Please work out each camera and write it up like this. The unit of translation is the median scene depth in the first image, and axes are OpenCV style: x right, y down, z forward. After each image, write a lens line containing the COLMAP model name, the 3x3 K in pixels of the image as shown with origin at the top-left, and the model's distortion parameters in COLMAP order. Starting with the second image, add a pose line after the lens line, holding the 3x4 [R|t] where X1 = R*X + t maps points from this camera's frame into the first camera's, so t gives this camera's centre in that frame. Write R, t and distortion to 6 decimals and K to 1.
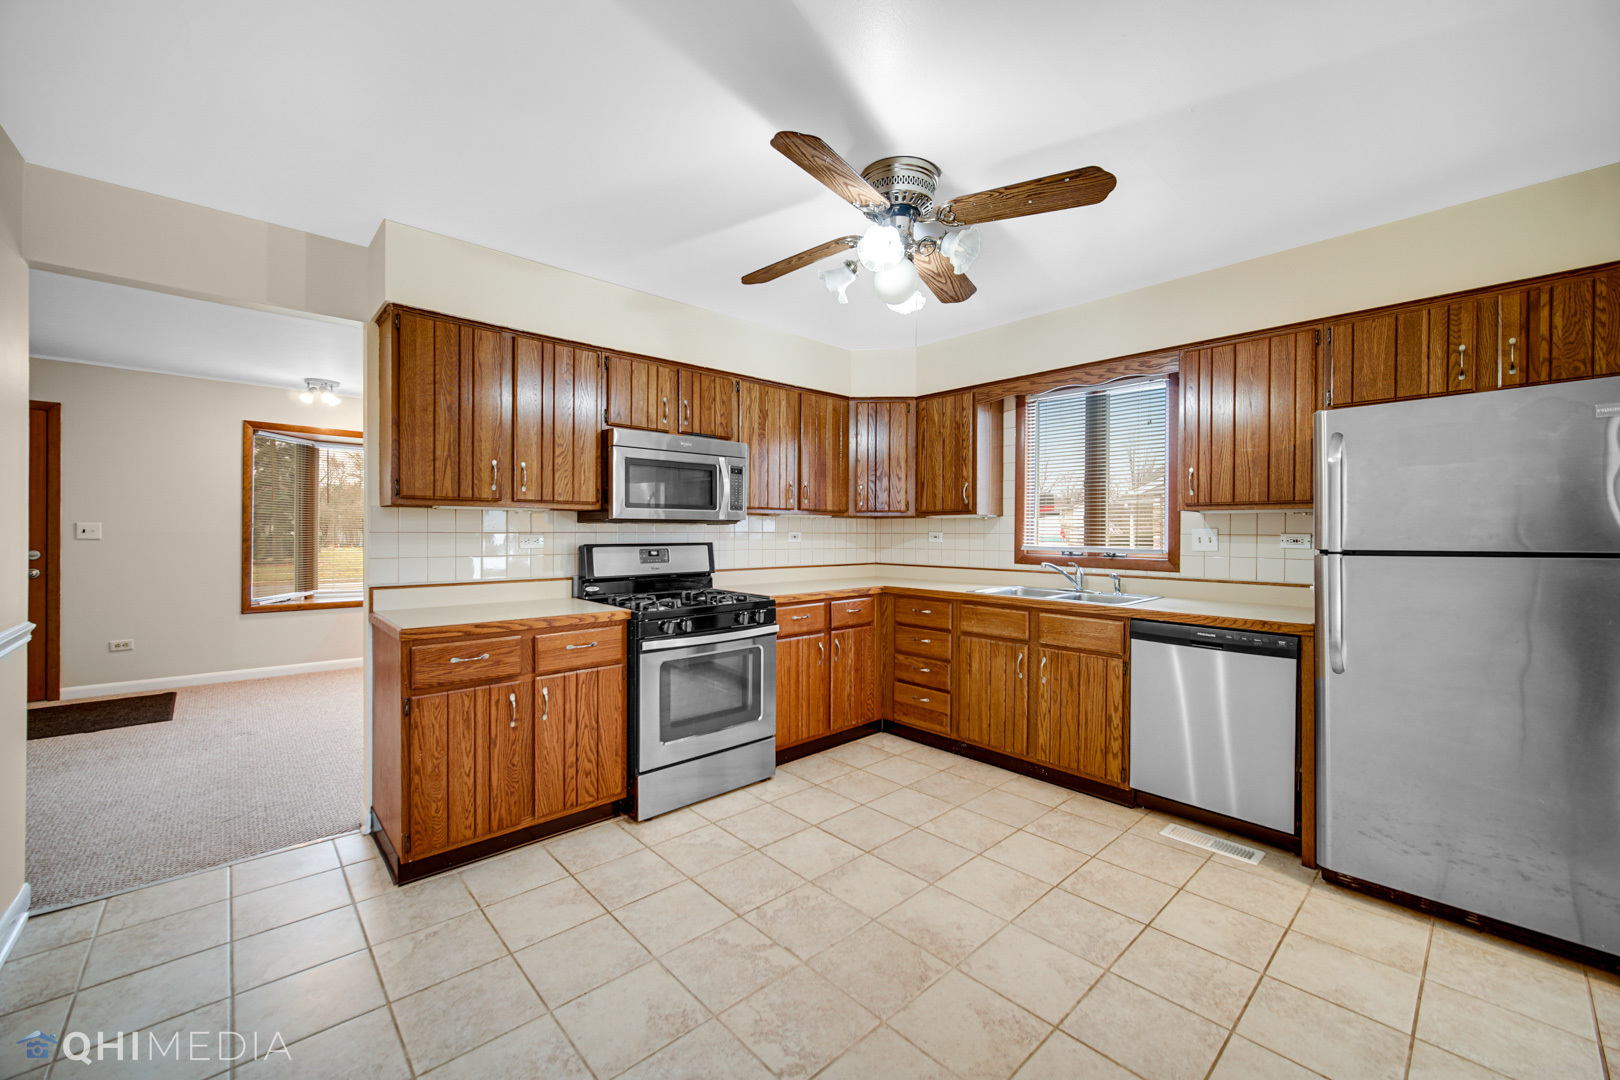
lens RADIAL K [[638.3, 0, 809.4], [0, 638.3, 535.3], [0, 0, 1]] dist [0.000901, 0.000862]
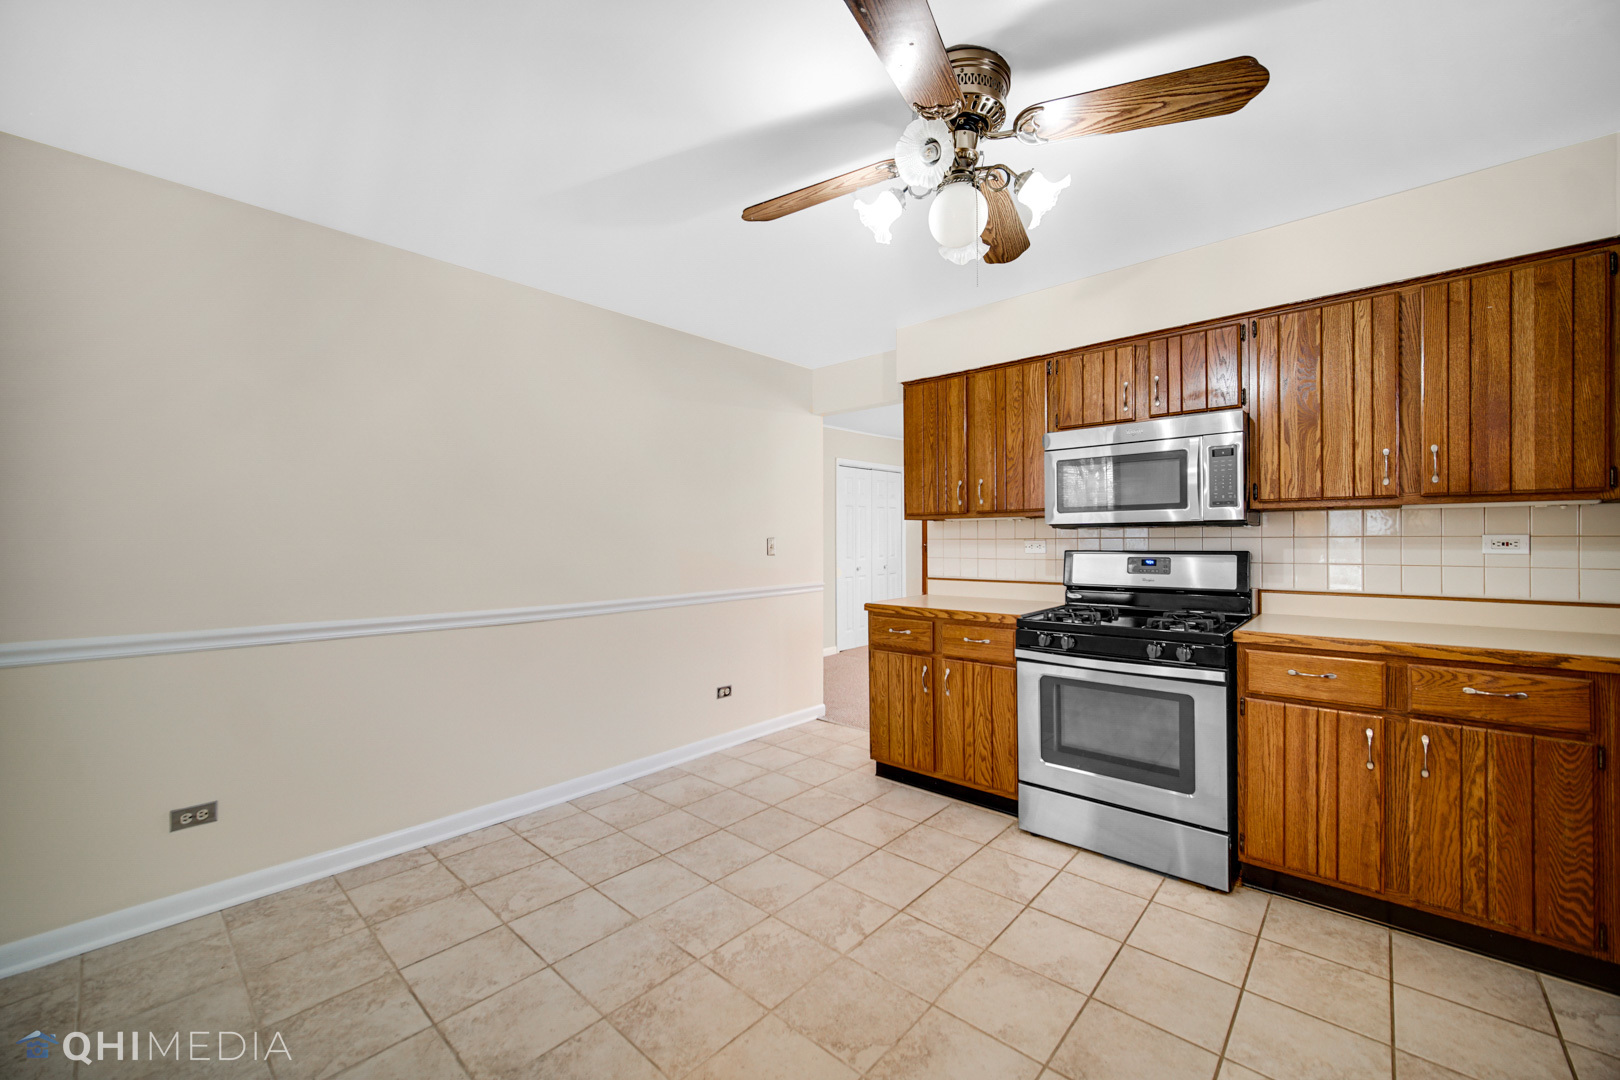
lens RADIAL K [[638.3, 0, 809.4], [0, 638.3, 535.3], [0, 0, 1]] dist [0.000901, 0.000862]
pose [[0.100263, -0.010703, -0.994903, 0.651446], [-0.000474, 0.999942, -0.010805, 0.001774], [0.994961, 0.001555, 0.100252, 0.538458]]
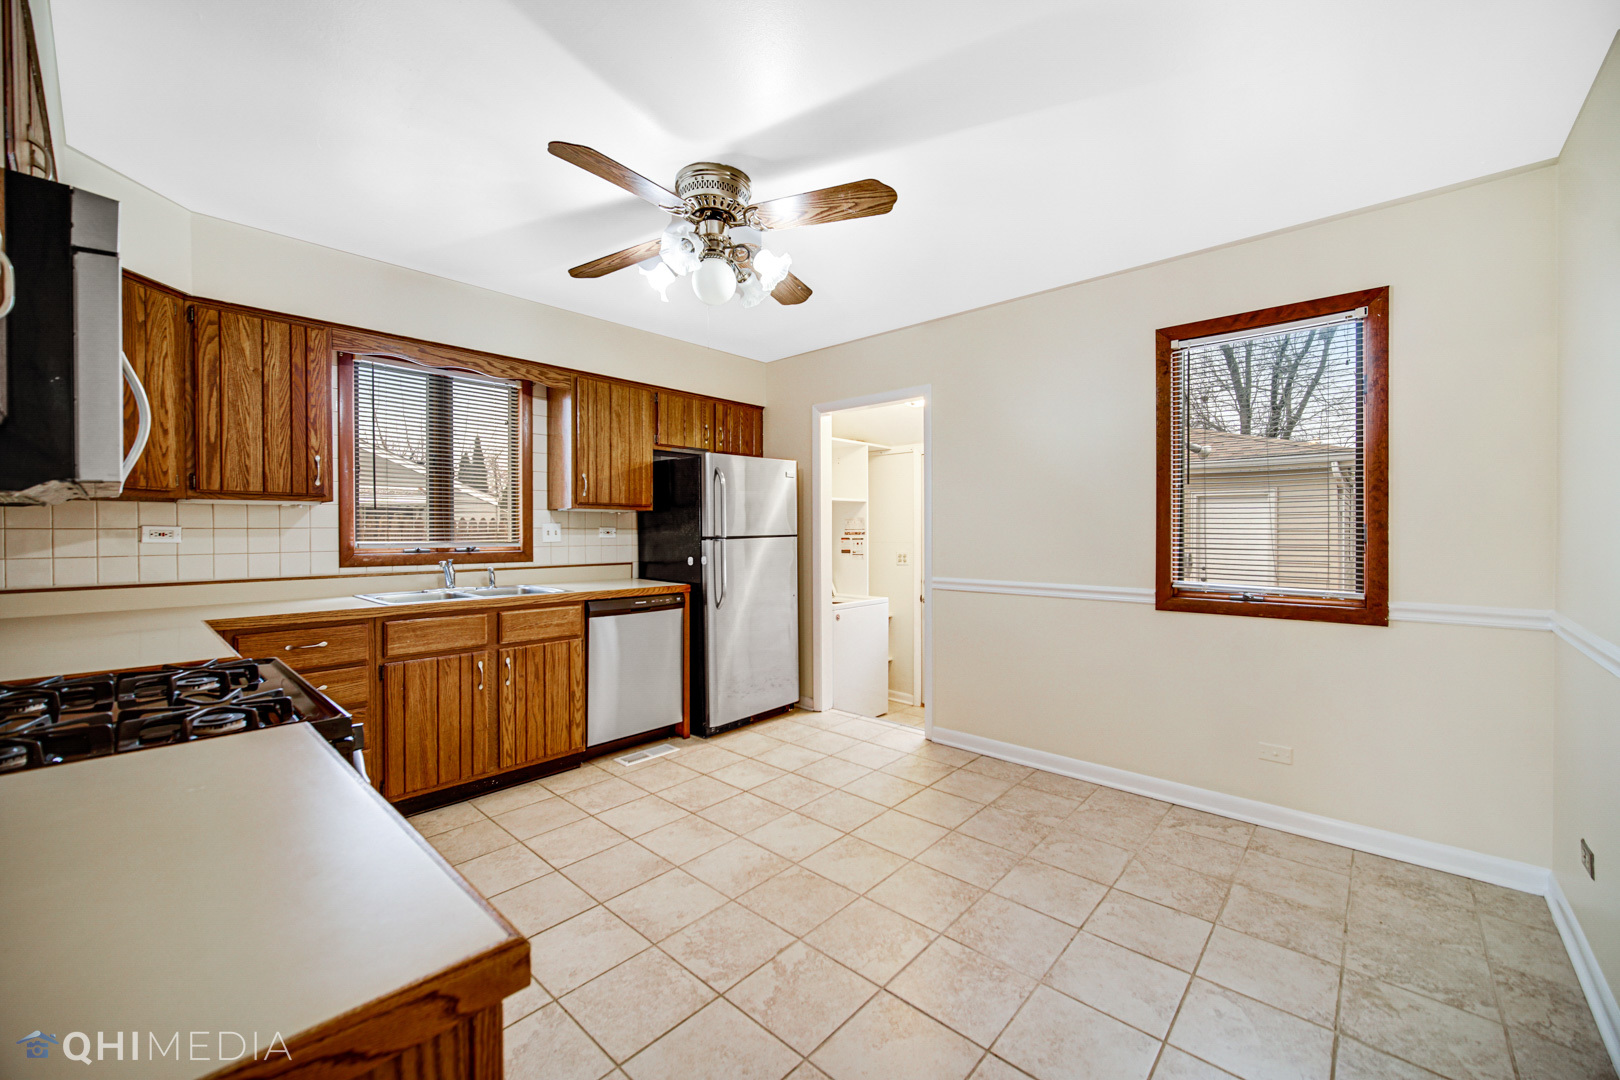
lens RADIAL K [[638.3, 0, 809.4], [0, 638.3, 535.3], [0, 0, 1]] dist [0.000901, 0.000862]
pose [[-0.091231, -0.012318, 0.995754, -0.664020], [0.006727, 0.999893, 0.012985, -0.000159], [-0.995807, 0.007883, -0.091138, 0.687691]]
